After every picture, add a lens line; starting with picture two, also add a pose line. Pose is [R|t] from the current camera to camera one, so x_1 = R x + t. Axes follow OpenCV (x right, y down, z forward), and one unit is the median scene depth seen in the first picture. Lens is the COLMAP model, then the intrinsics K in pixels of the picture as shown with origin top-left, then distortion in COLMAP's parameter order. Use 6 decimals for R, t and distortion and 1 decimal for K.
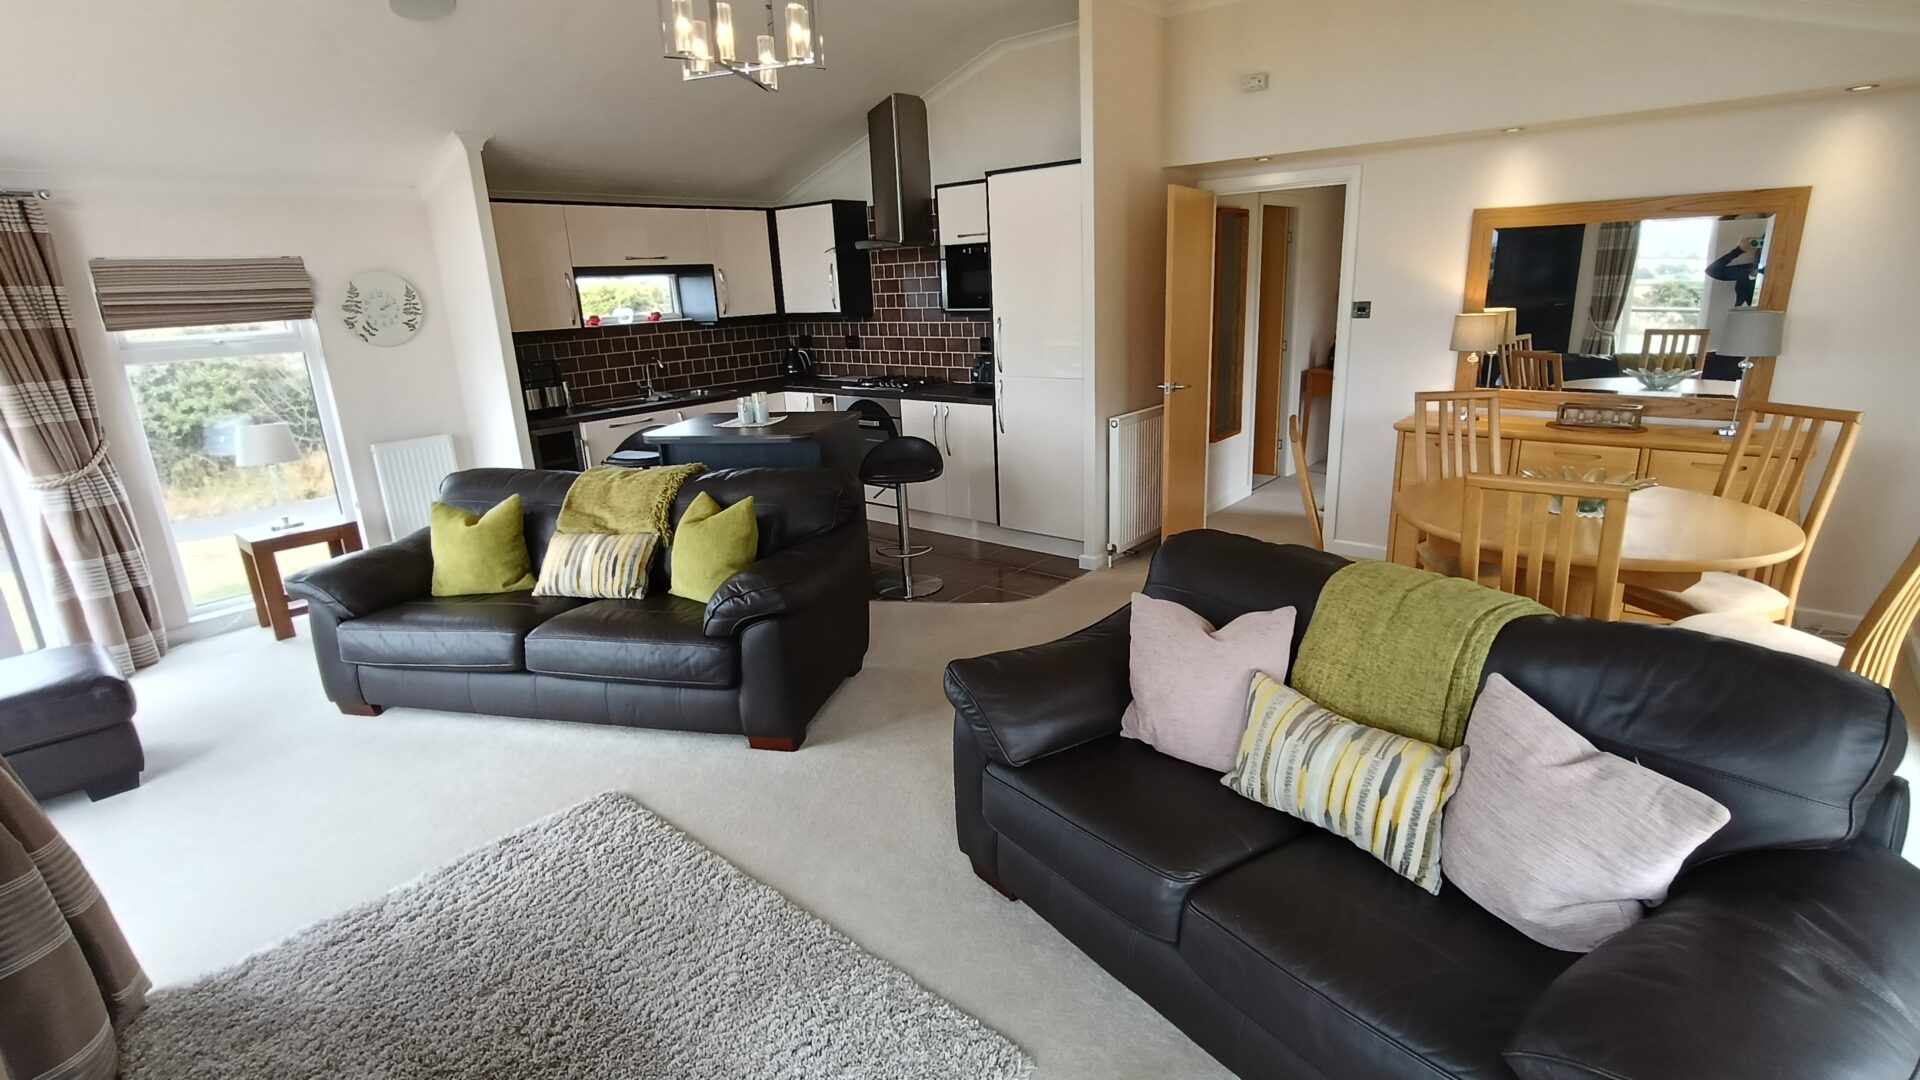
lens RADIAL K [[905.4, 0, 970.6], [0, 905.4, 535.6], [0, 0, 1]] dist [-0.002213, 0.001655]
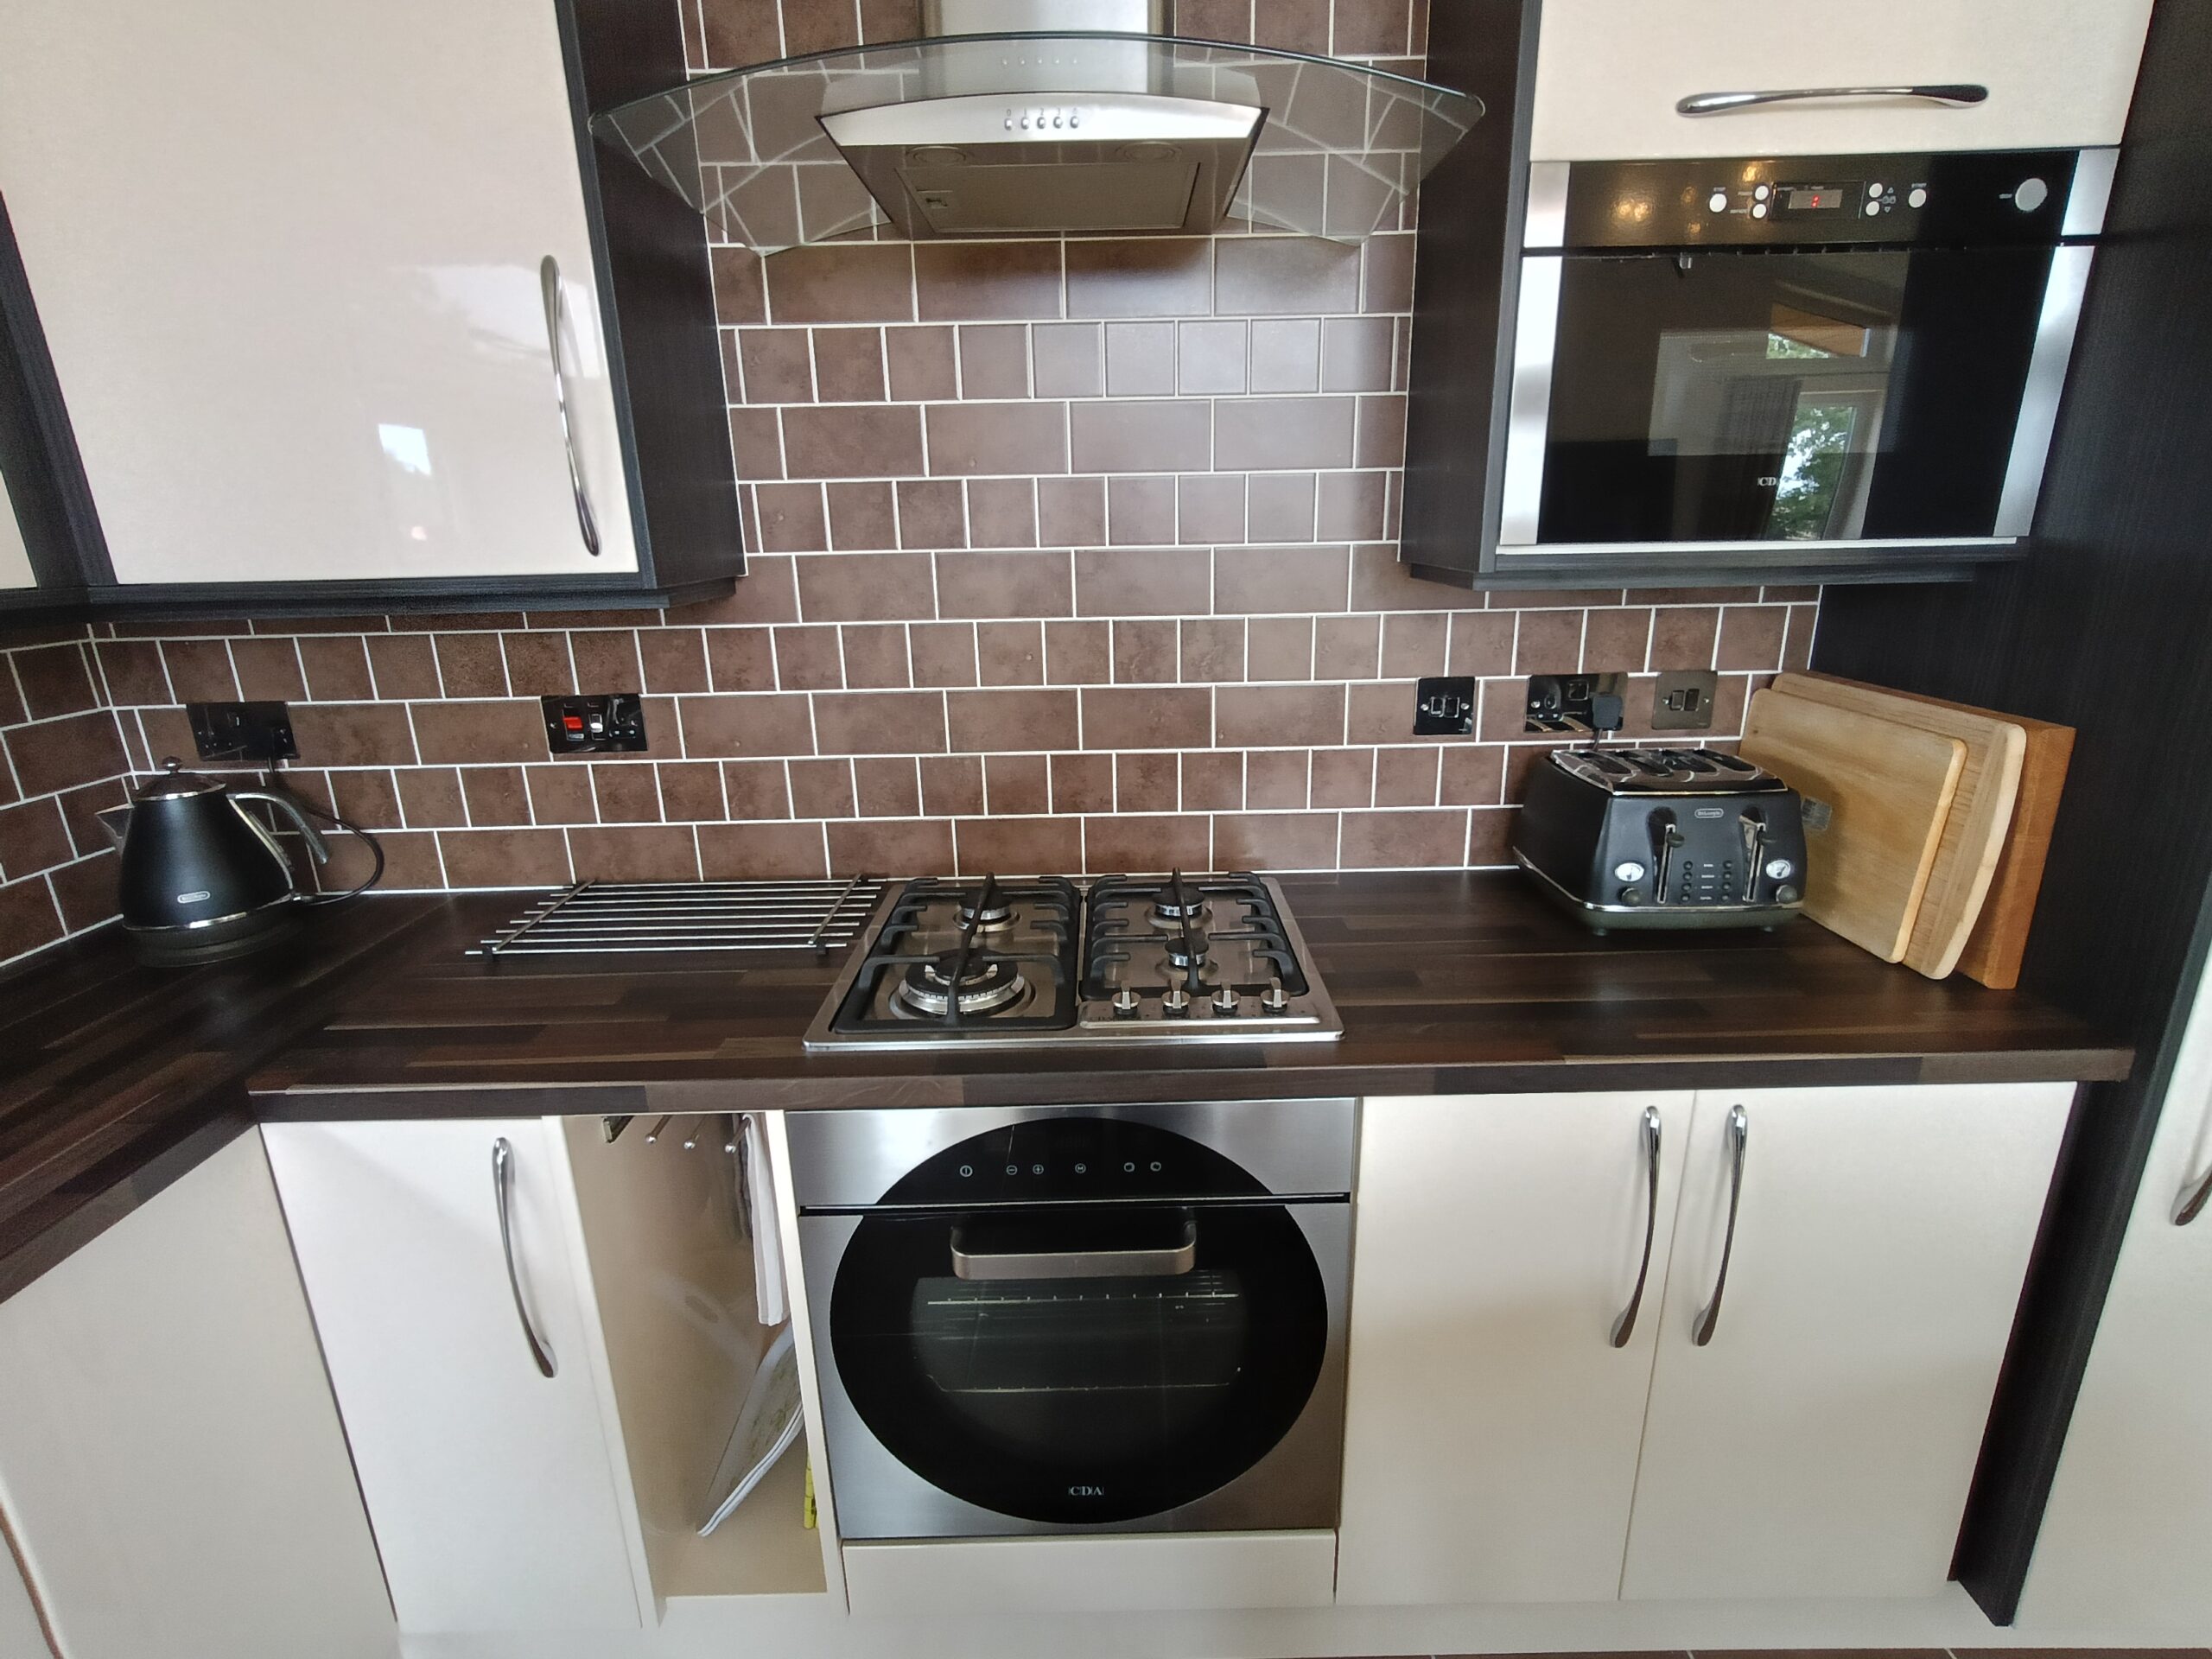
lens RADIAL K [[1046.0, 0, 1117.0], [0, 1046.0, 819.2], [0, 0, 1]] dist [-0.005845, 0.006640]
pose [[0.768028, -0.152439, 0.622009, -0.203697], [0.163483, 0.985746, 0.039721, -0.197395], [-0.619198, 0.071181, 0.782002, 0.805986]]
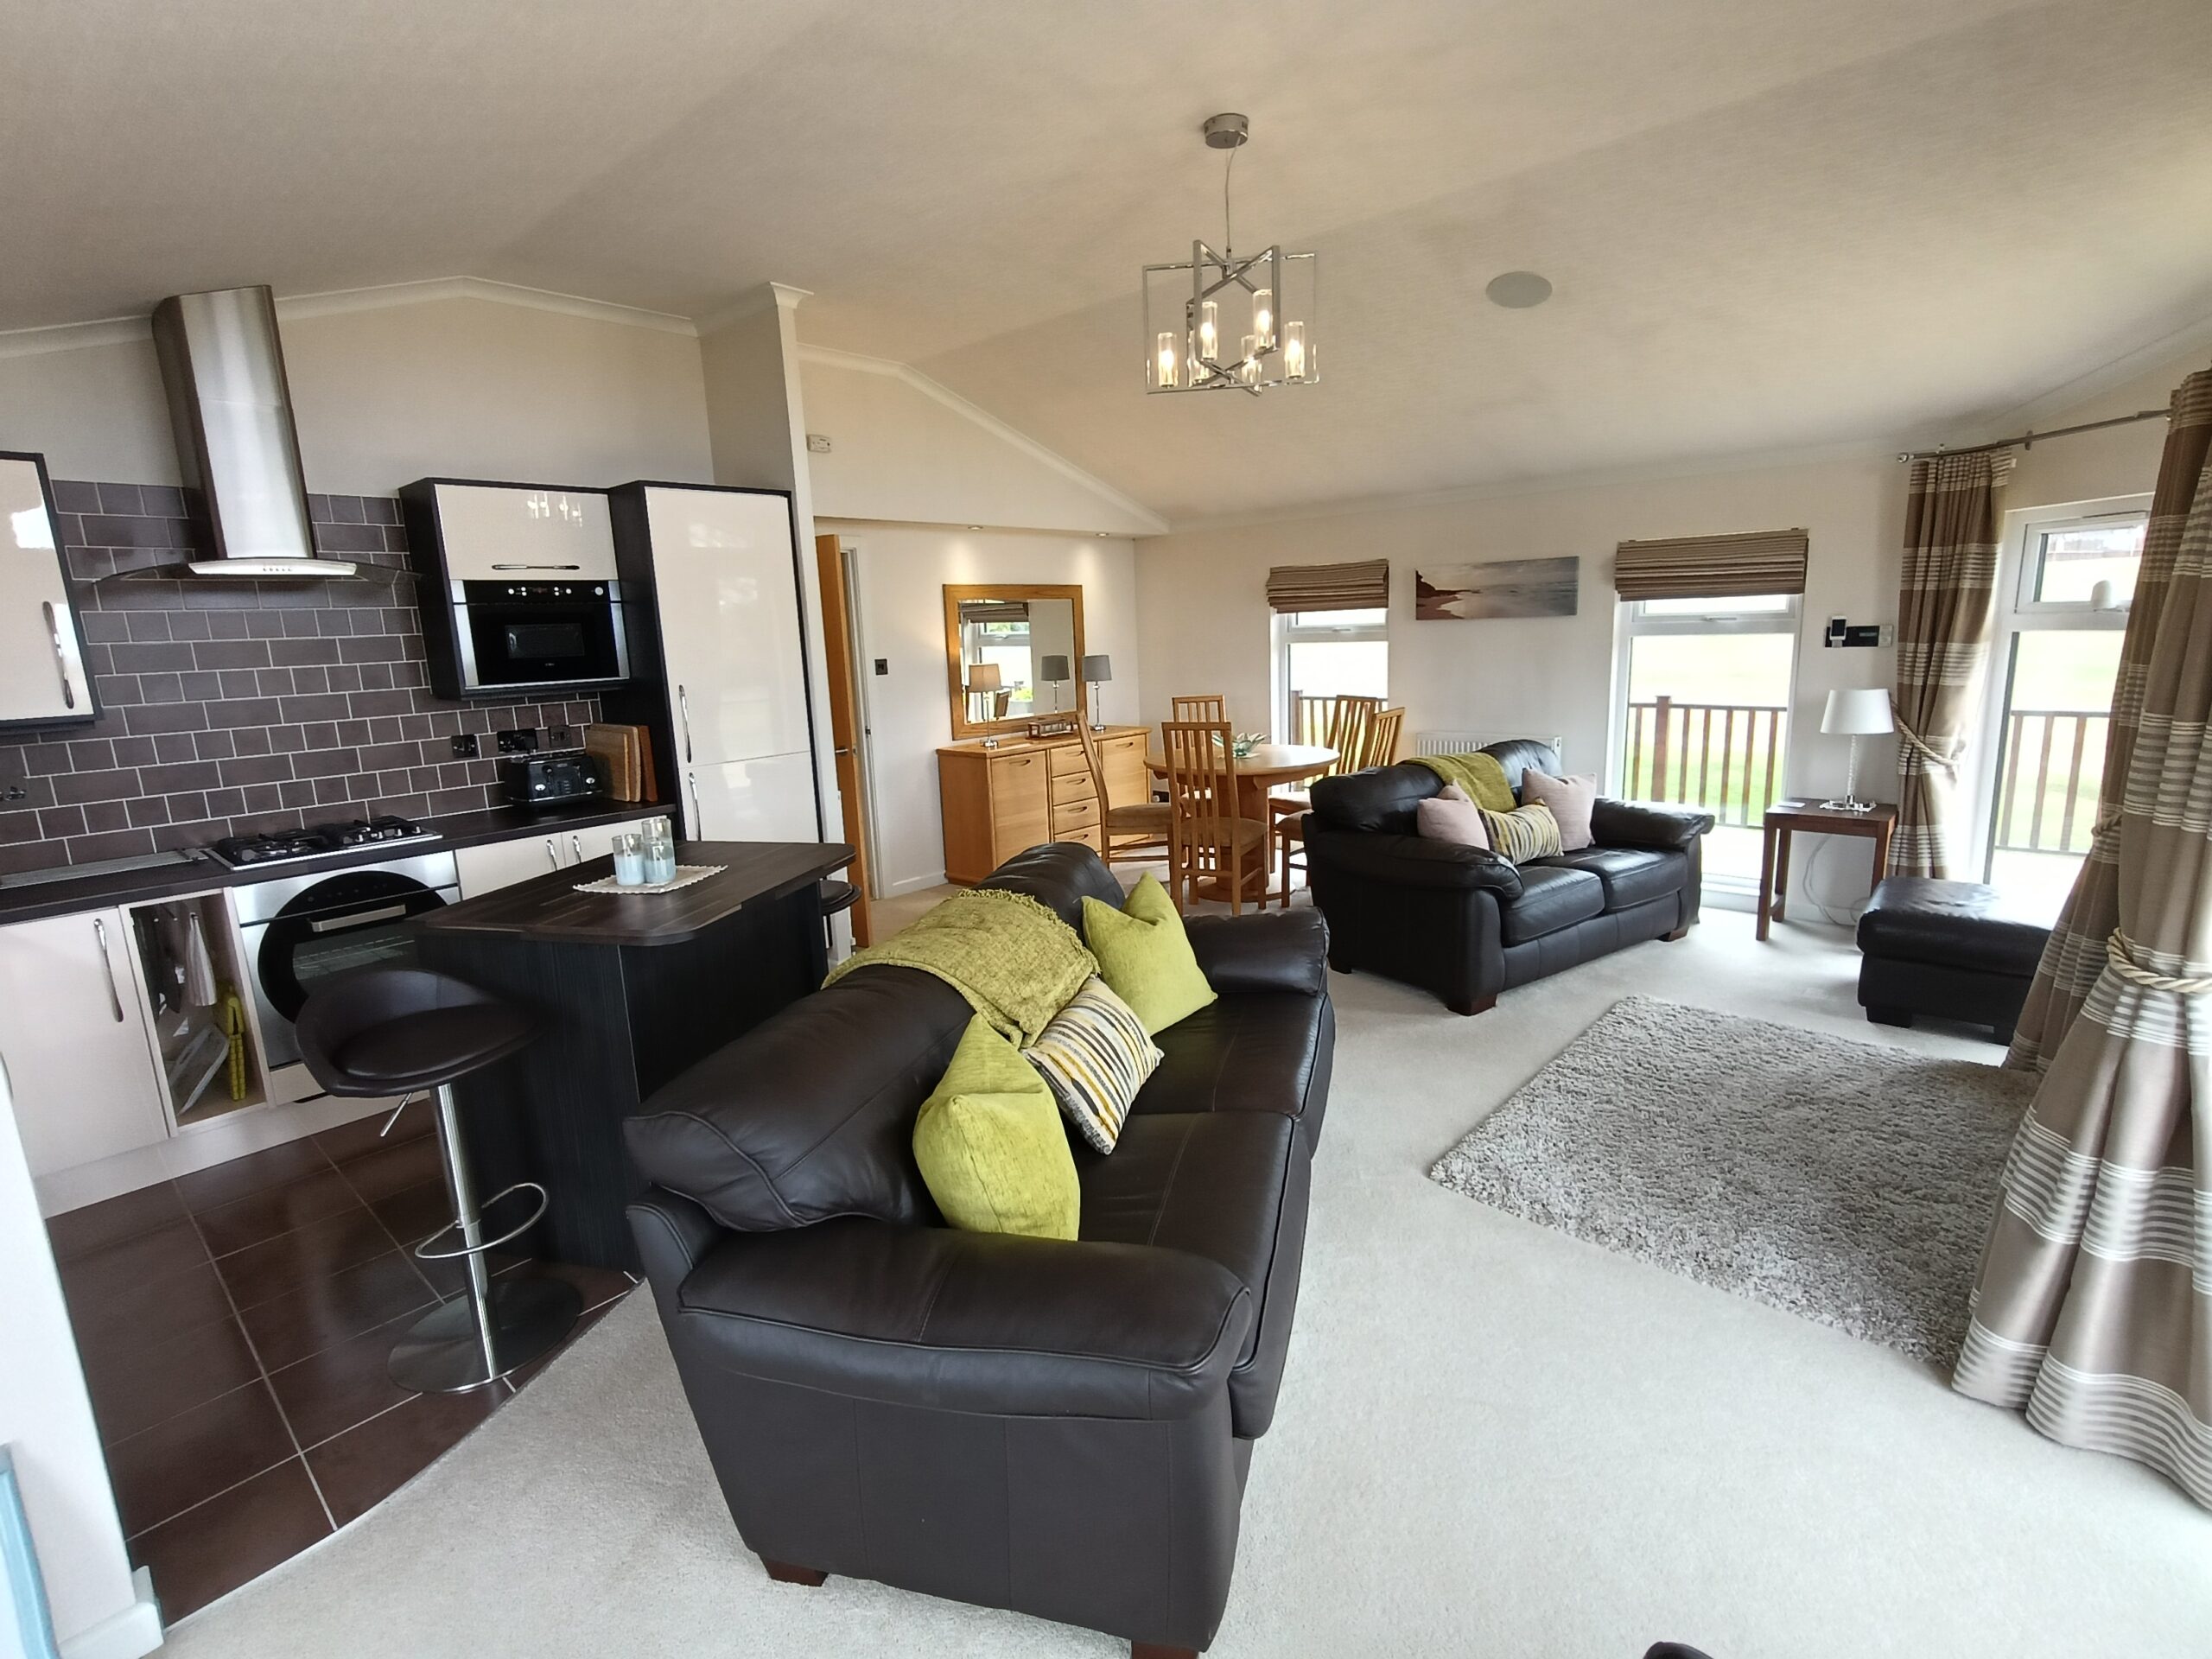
lens RADIAL K [[1046.0, 0, 1115.5], [0, 1046.0, 819.4], [0, 0, 1]] dist [-0.005845, 0.006640]
pose [[0.039264, -0.146991, 0.988358, -0.624308], [0.310086, 0.942081, 0.127790, -0.114889], [-0.949897, 0.301458, 0.082569, 0.521042]]
